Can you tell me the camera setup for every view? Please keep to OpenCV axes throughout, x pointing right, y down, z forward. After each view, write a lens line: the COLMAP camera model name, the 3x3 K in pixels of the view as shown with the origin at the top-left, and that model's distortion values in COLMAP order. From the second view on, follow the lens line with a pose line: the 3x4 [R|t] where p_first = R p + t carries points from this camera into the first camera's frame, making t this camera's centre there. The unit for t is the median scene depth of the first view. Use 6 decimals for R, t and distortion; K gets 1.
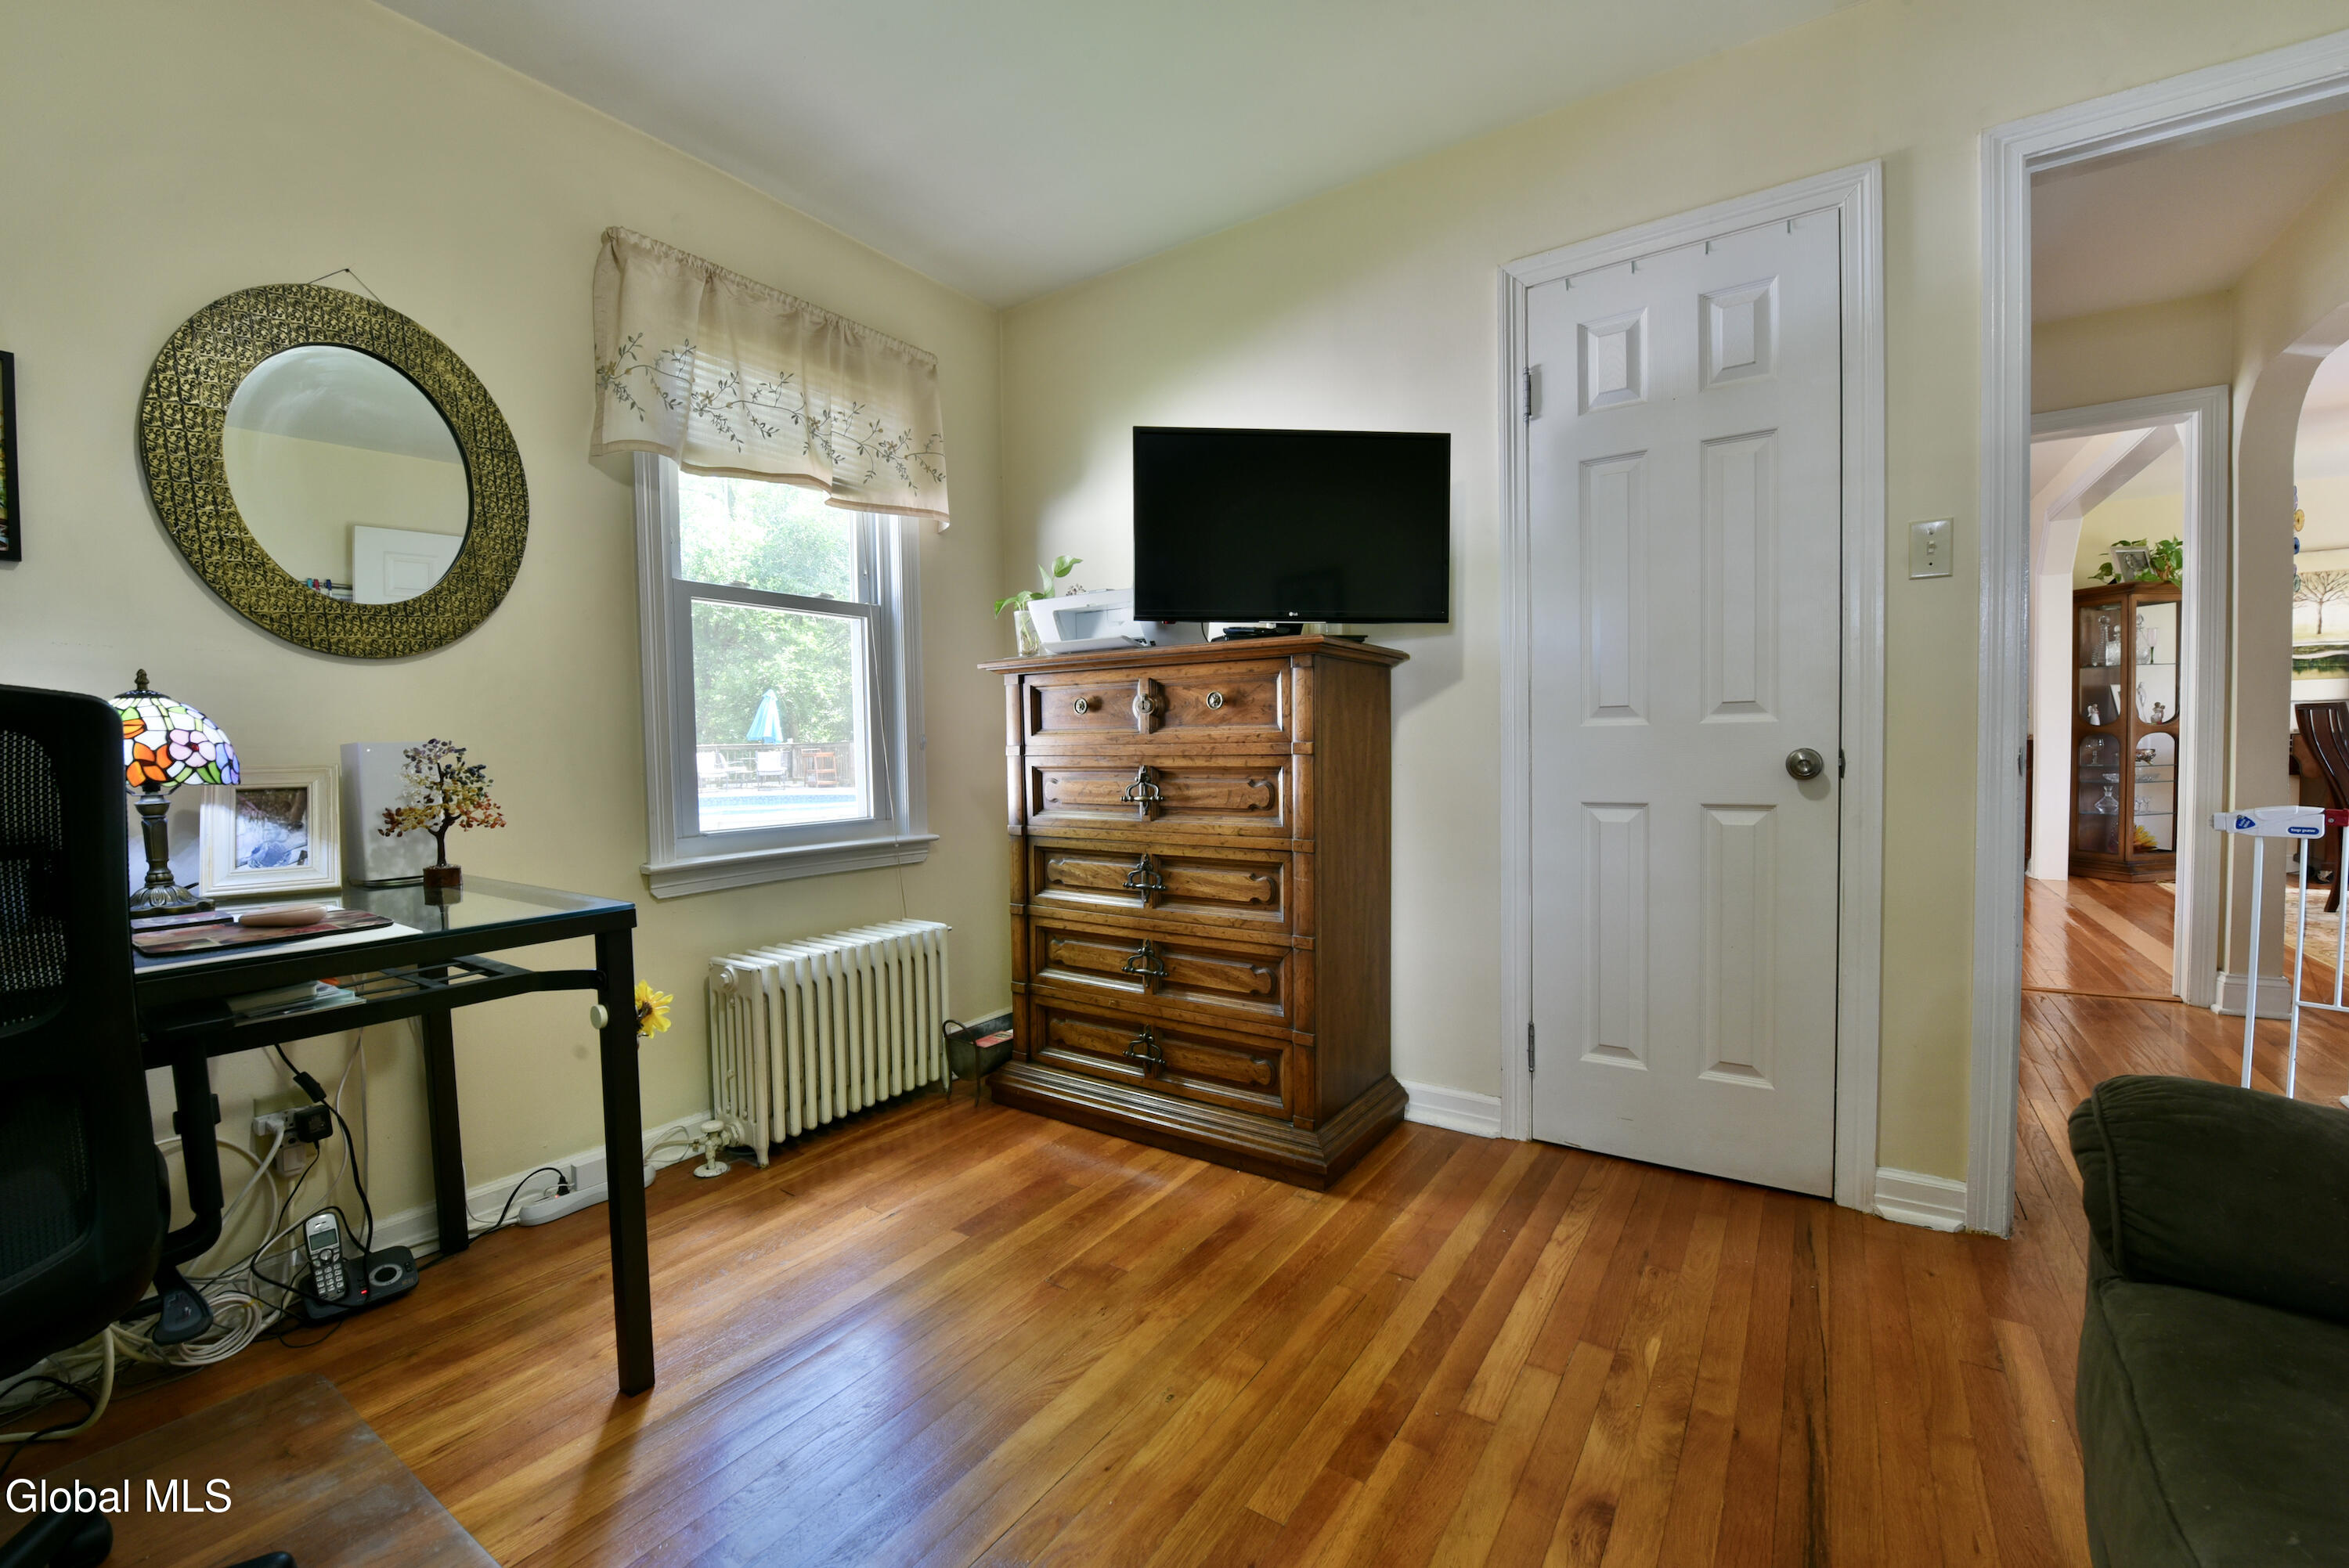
lens RADIAL K [[973.7, 0, 1174.5], [0, 973.7, 784.0], [0, 0, 1]] dist [-0.018441, -0.000001]
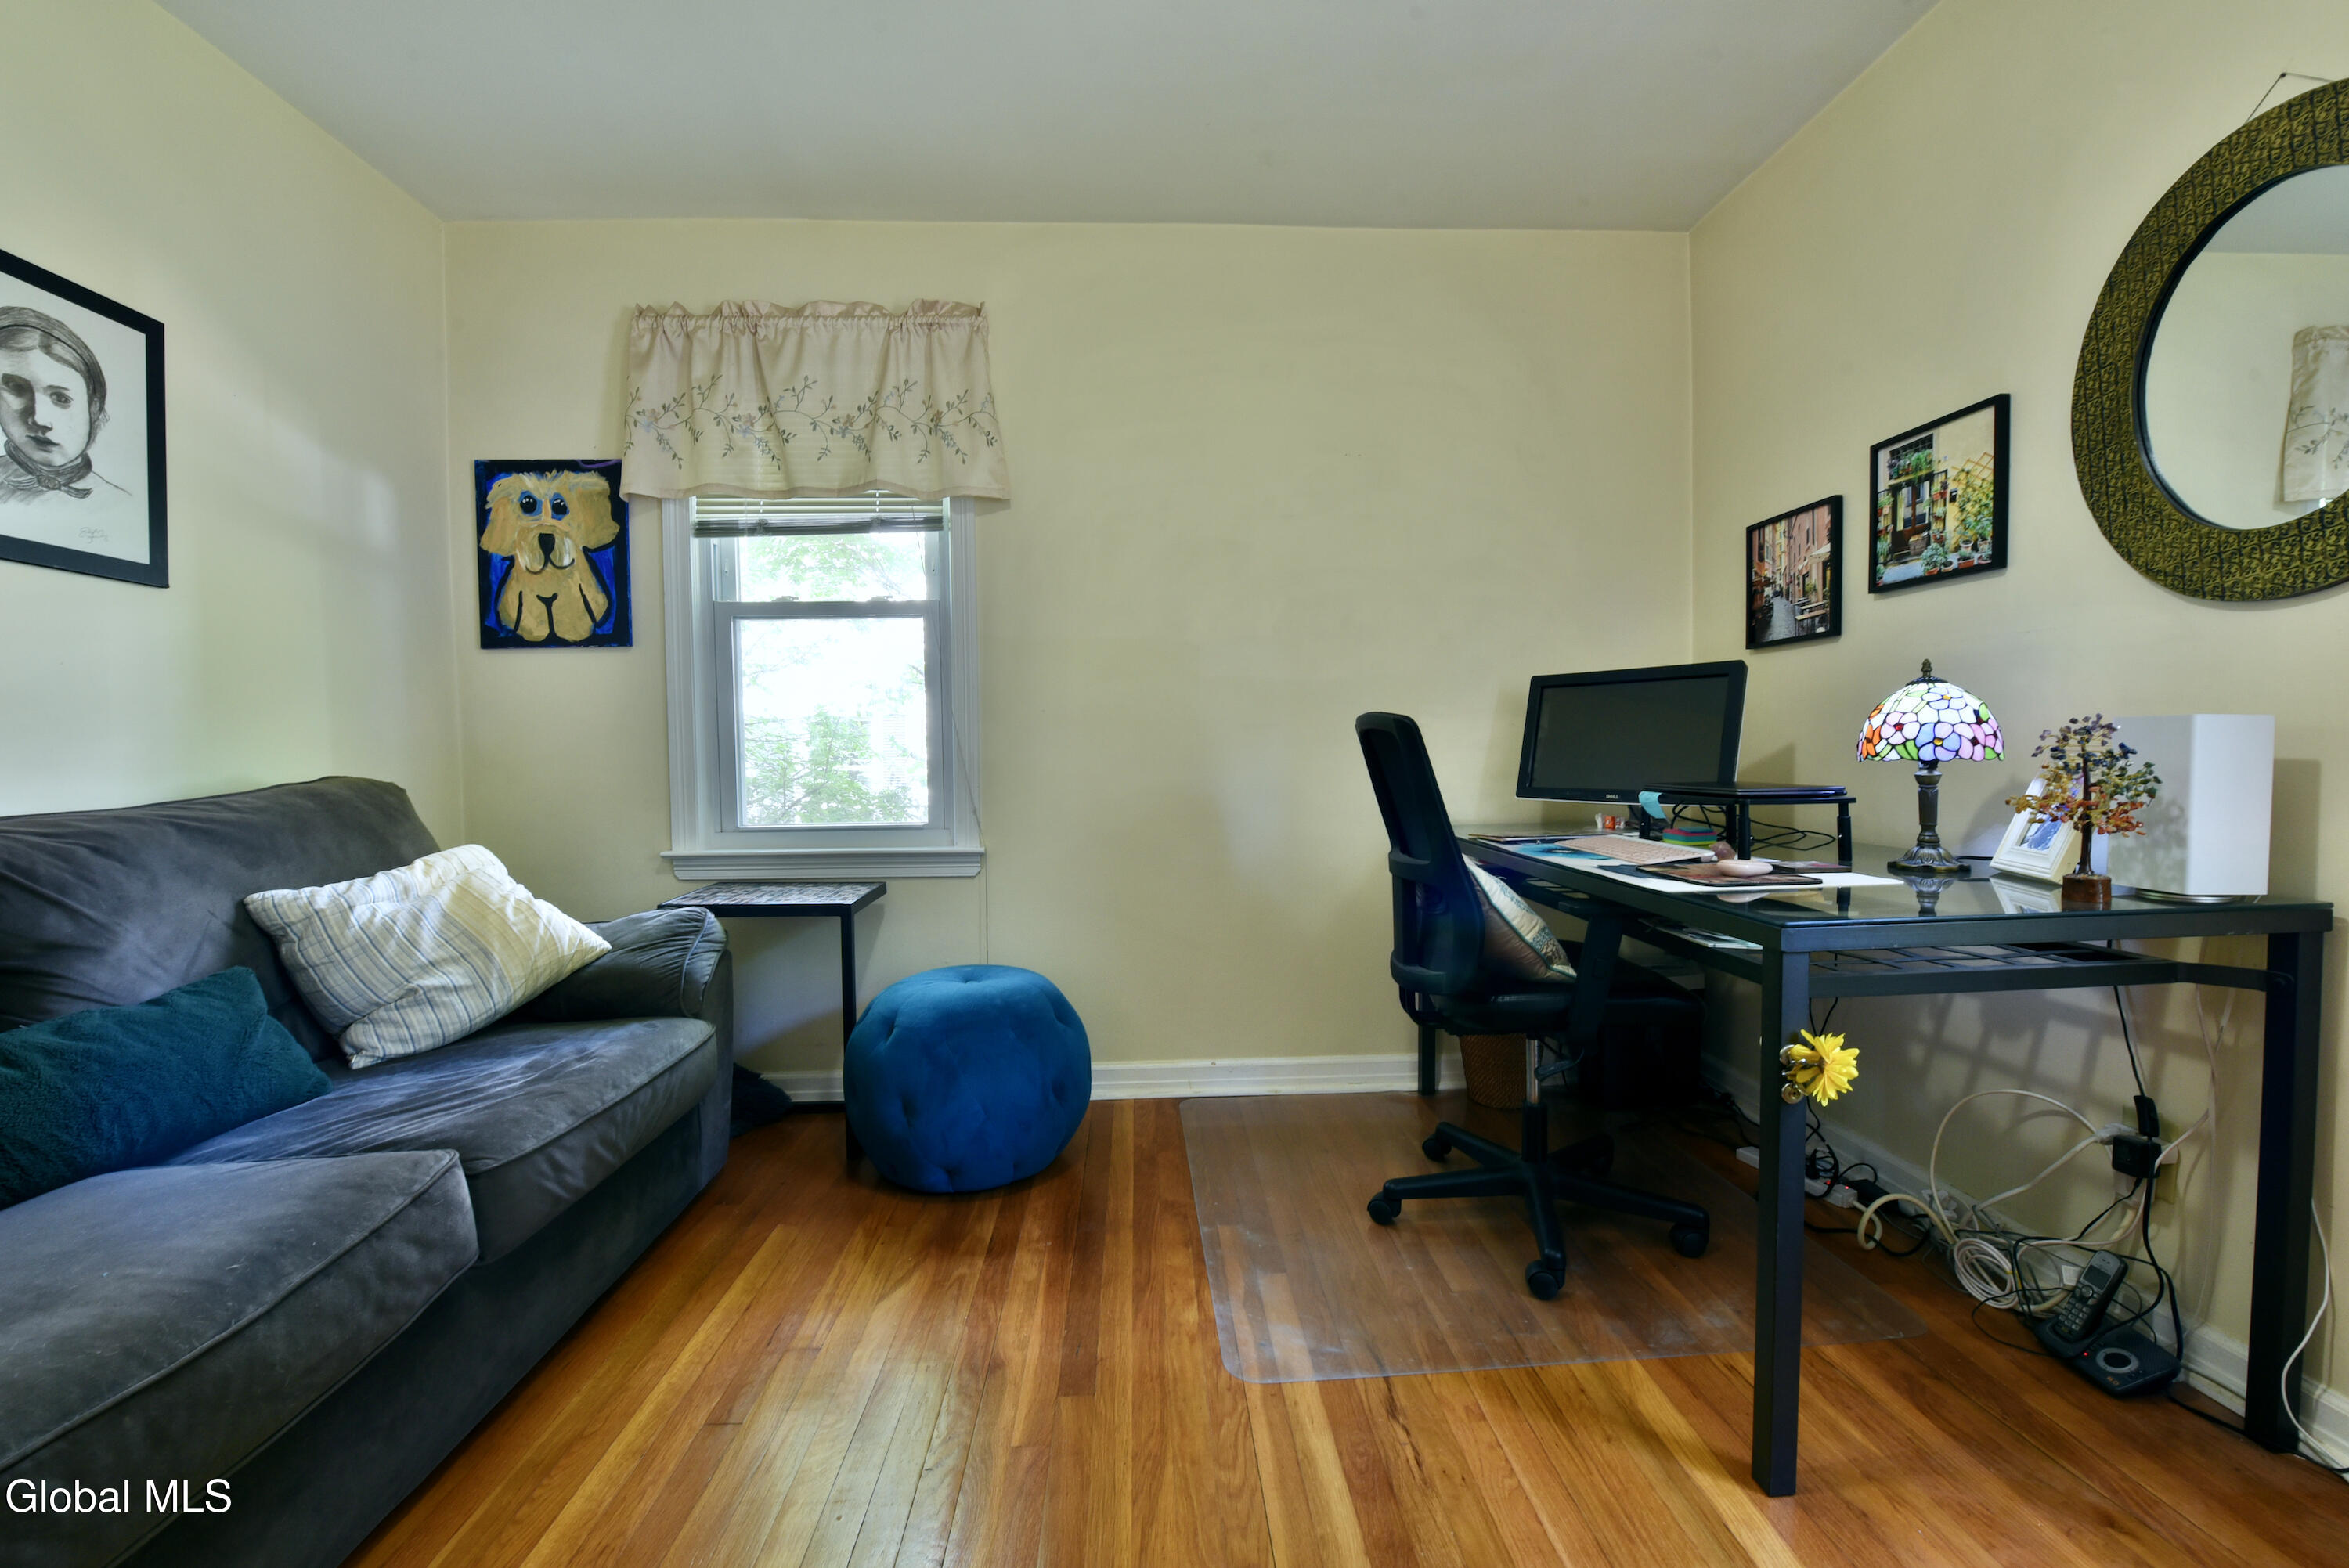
lens RADIAL K [[973.7, 0, 1174.5], [0, 973.7, 784.0], [0, 0, 1]] dist [-0.018441, -0.000001]
pose [[-0.805520, 0.046986, -0.590702, 0.353777], [0.000724, 0.996929, 0.078311, -0.060704], [0.592568, 0.062654, -0.803080, 1.397970]]
